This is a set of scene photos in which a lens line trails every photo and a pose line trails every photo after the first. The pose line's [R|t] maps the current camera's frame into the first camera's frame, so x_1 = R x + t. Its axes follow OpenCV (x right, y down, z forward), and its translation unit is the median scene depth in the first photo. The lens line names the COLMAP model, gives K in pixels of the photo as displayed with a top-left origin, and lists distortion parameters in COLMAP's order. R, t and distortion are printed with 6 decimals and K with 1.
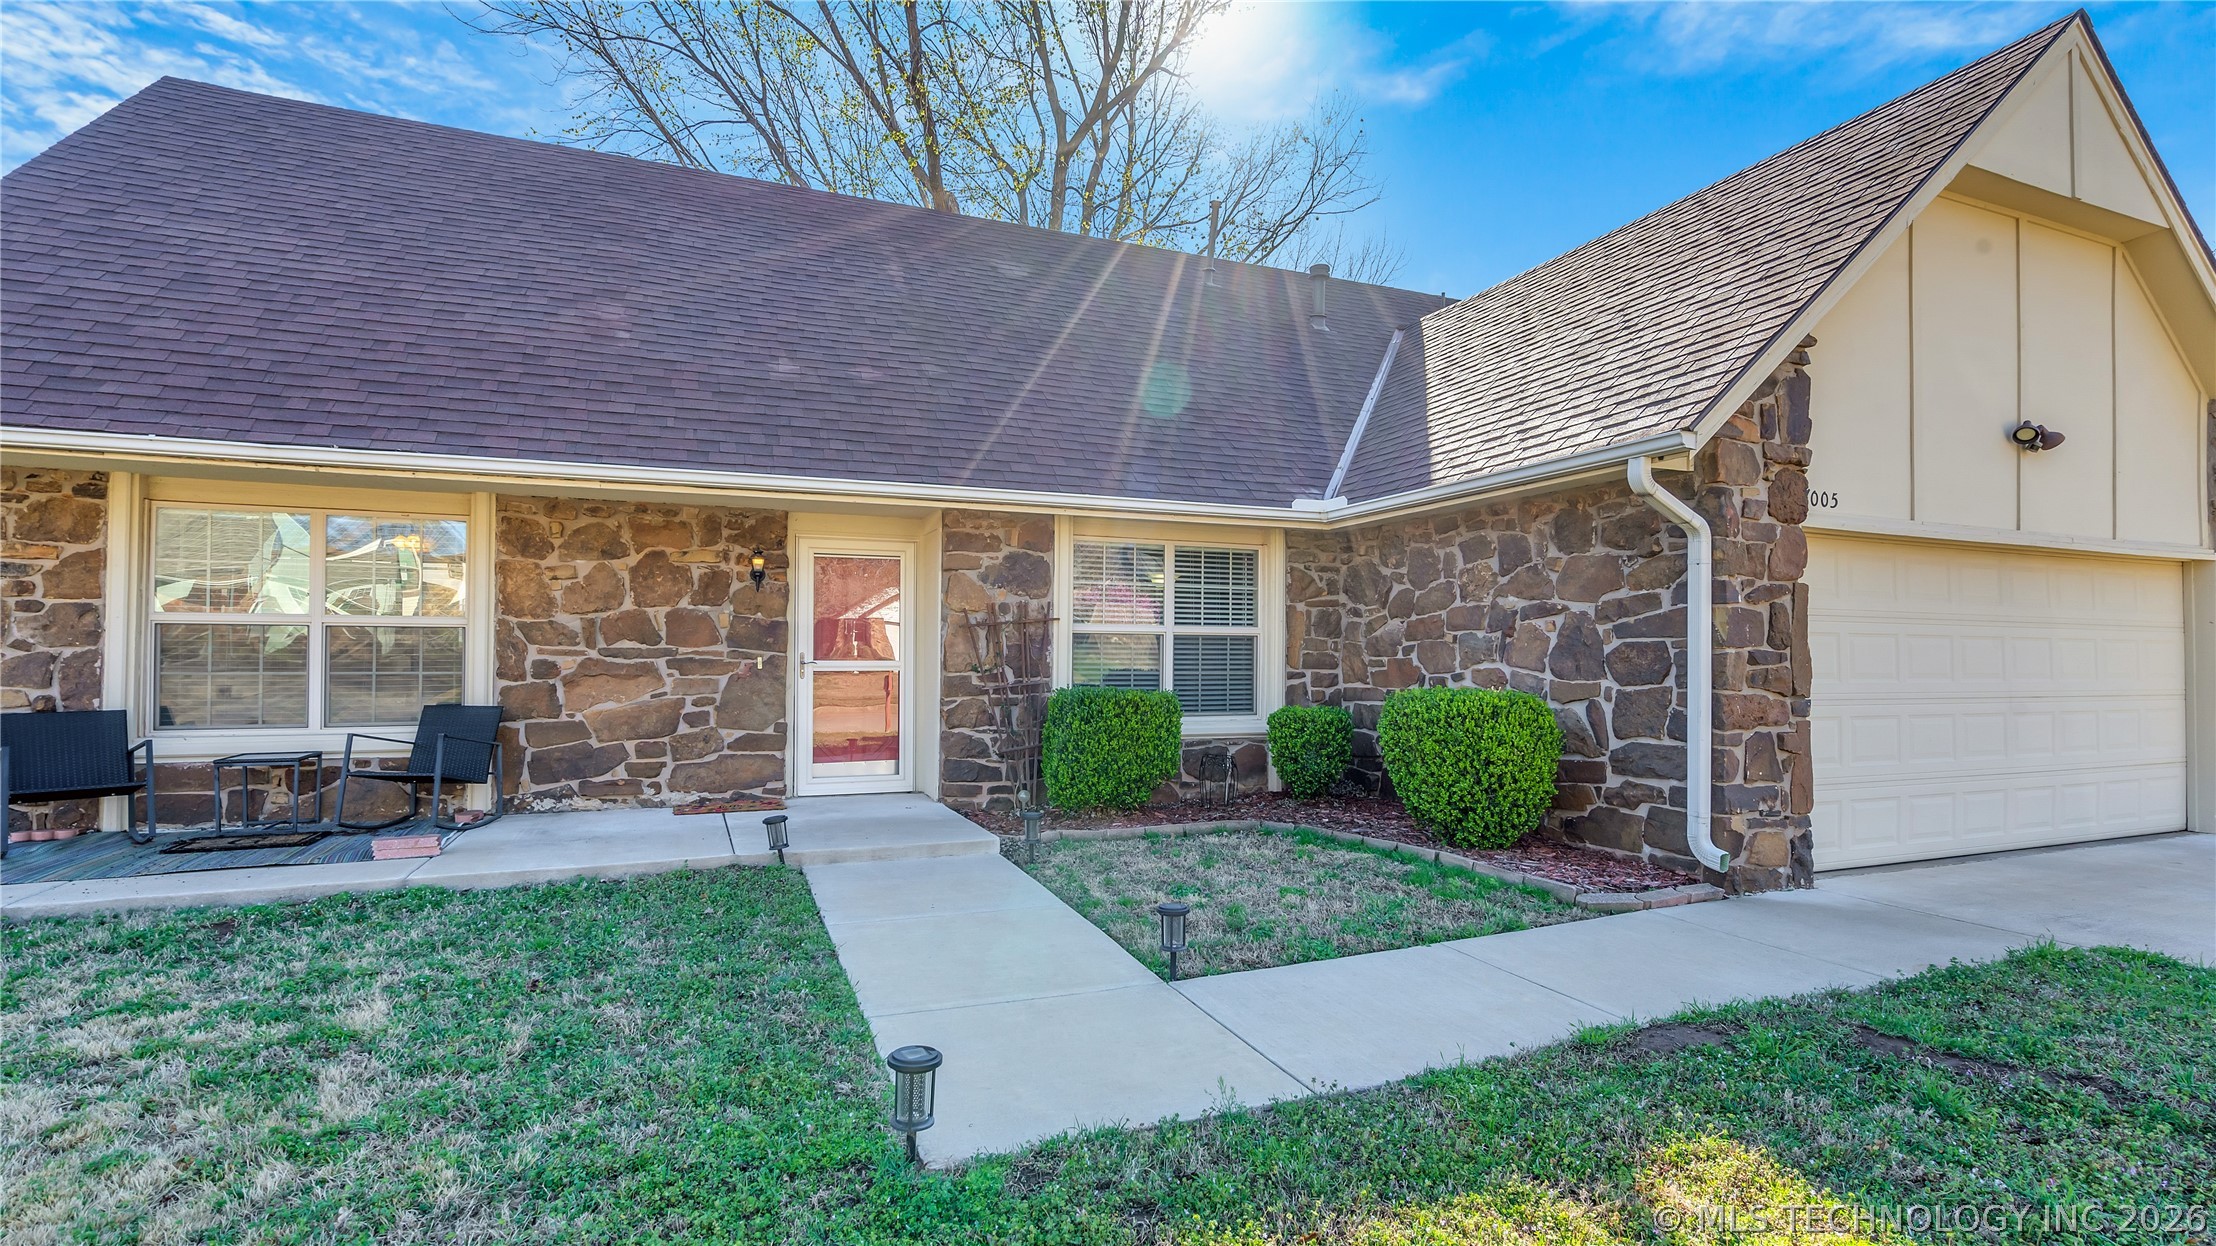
lens RADIAL K [[889.8, 0, 1107.9], [0, 889.8, 606.3], [0, 0, 1]] dist [-0.007453, 0.000491]
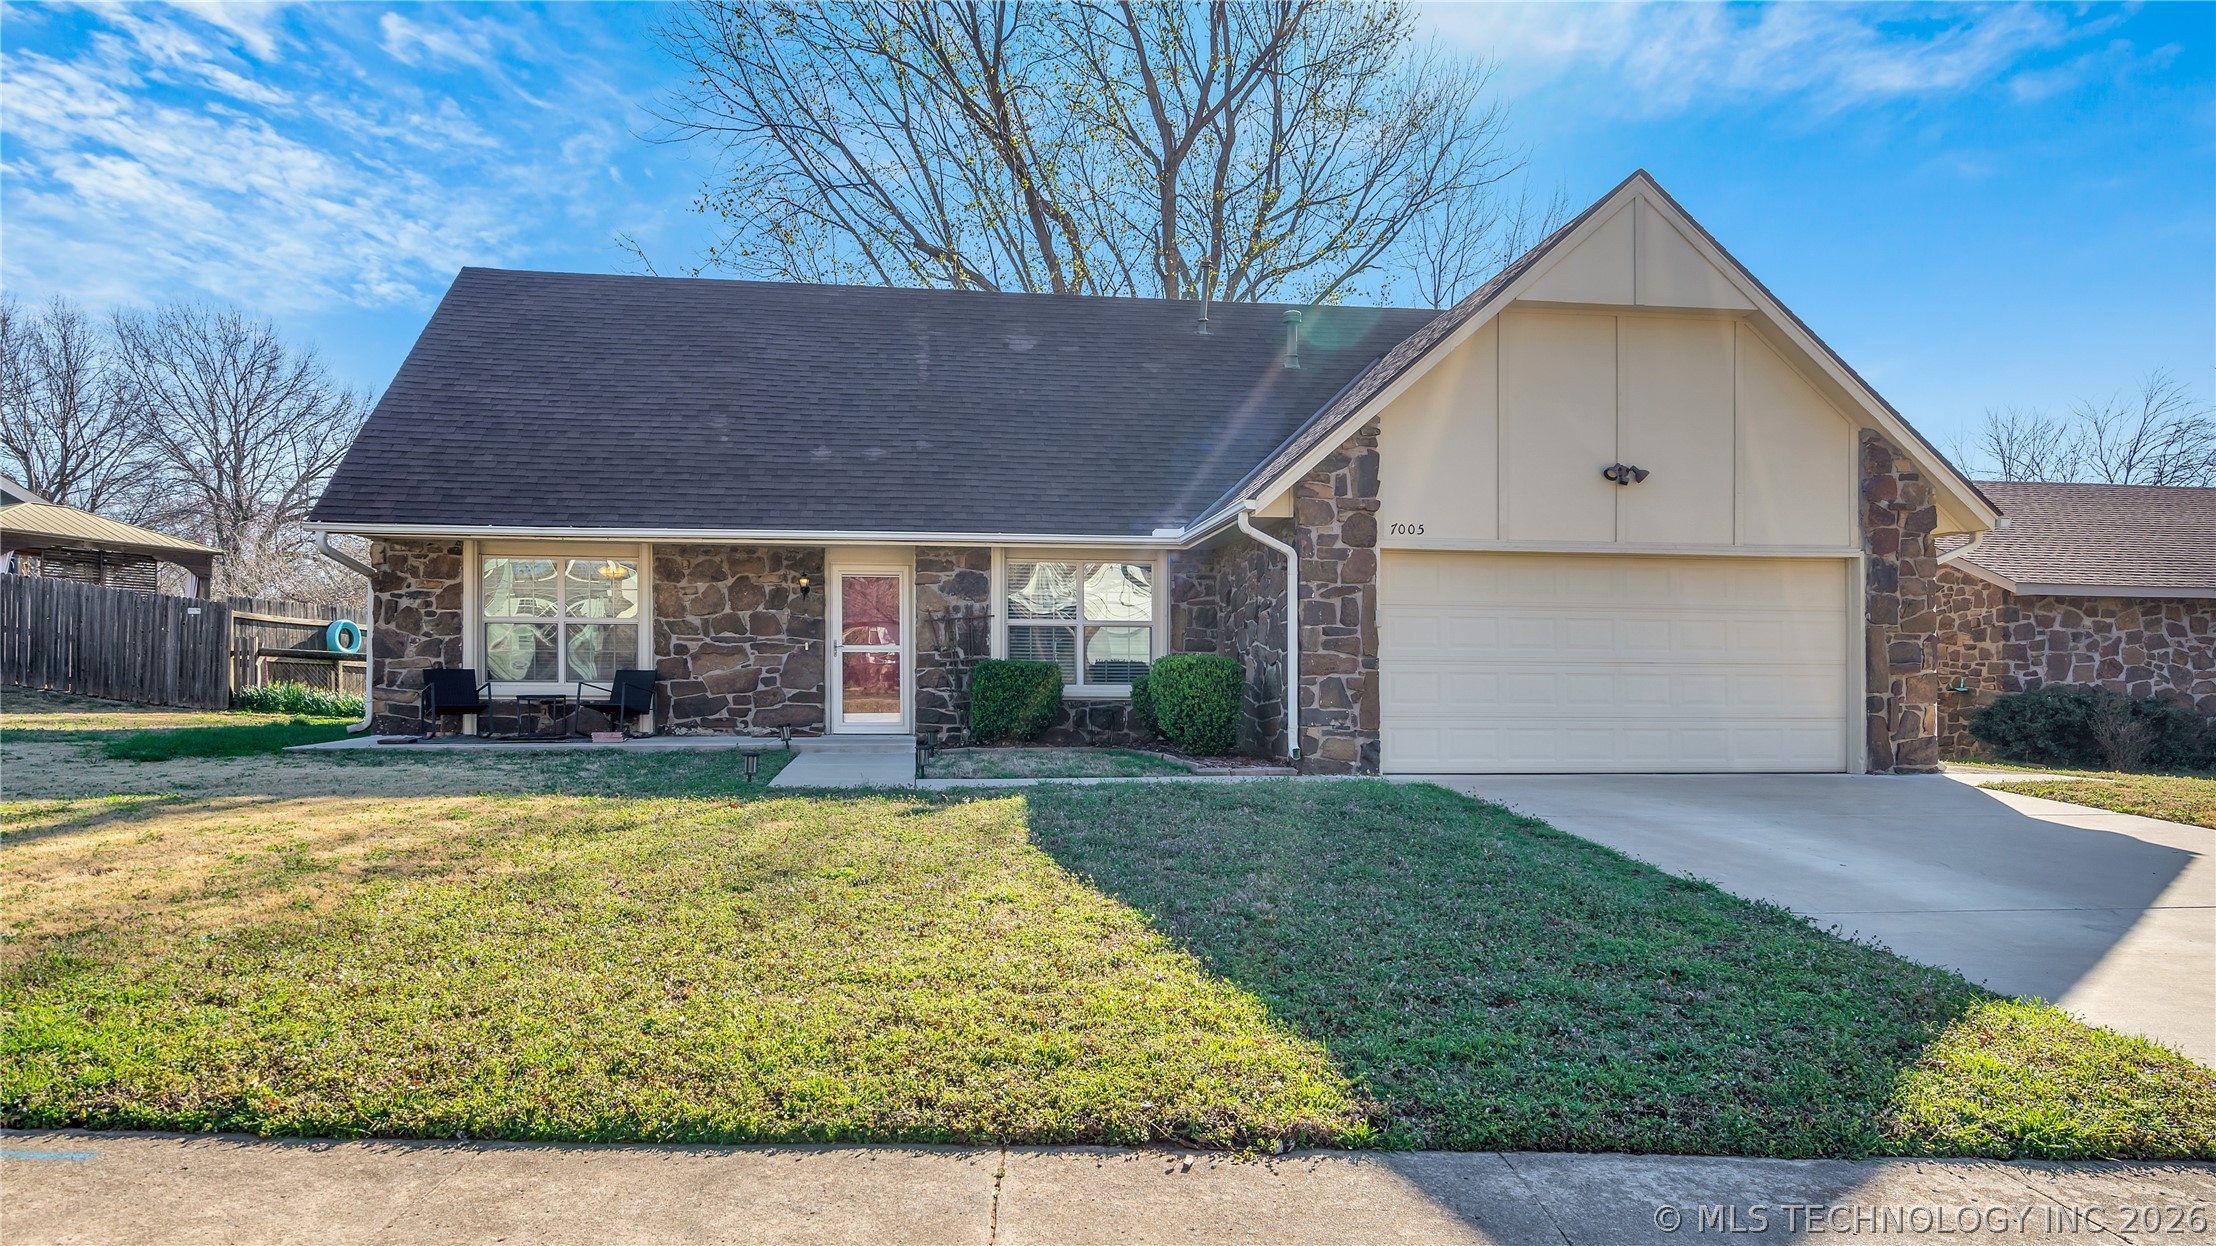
lens RADIAL K [[1004.5, 0, 1103.2], [0, 1004.5, 624.8], [0, 0, 1]] dist [-0.009099, 0.006039]
pose [[0.976828, -0.010136, -0.213785, 0.522128], [0.012483, 0.999876, 0.009631, 0.016880], [0.213660, -0.012077, 0.976833, -0.642242]]
